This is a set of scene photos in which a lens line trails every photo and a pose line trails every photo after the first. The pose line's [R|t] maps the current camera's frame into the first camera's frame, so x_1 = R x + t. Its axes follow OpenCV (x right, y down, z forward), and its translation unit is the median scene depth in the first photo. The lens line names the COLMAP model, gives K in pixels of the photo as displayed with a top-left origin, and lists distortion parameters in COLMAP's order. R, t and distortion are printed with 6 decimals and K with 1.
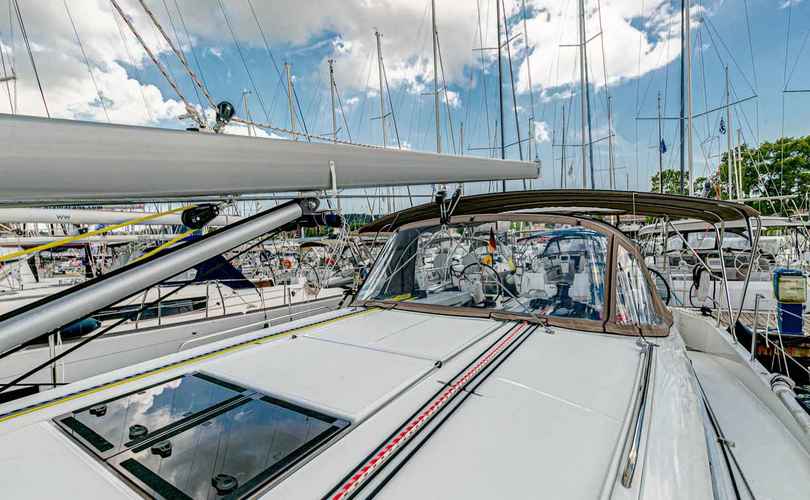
lens RADIAL K [[358.4, 0, 414.9], [0, 358.4, 251.1], [0, 0, 1]] dist [-0.001507, -0.000030]
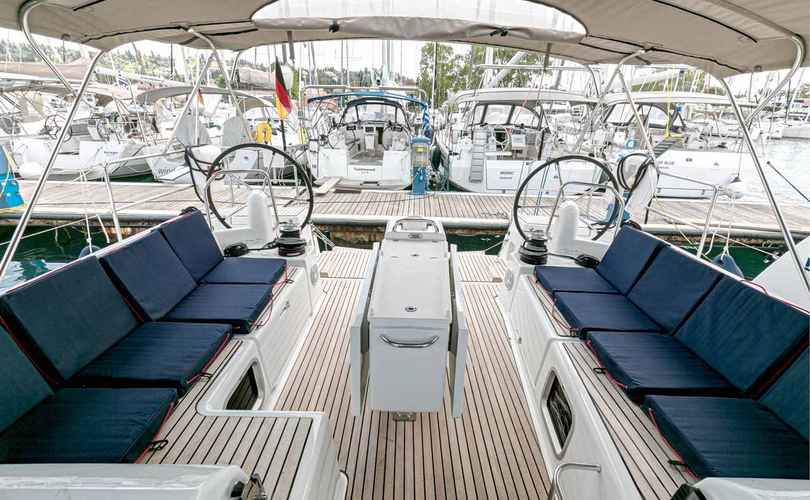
lens RADIAL K [[358.4, 0, 414.9], [0, 358.4, 251.1], [0, 0, 1]] dist [-0.001507, -0.000030]
pose [[0.834021, -0.149976, 0.530957, 0.043920], [-0.046619, 0.939748, 0.338674, -0.000262], [-0.549759, -0.307214, 0.776778, 0.249314]]
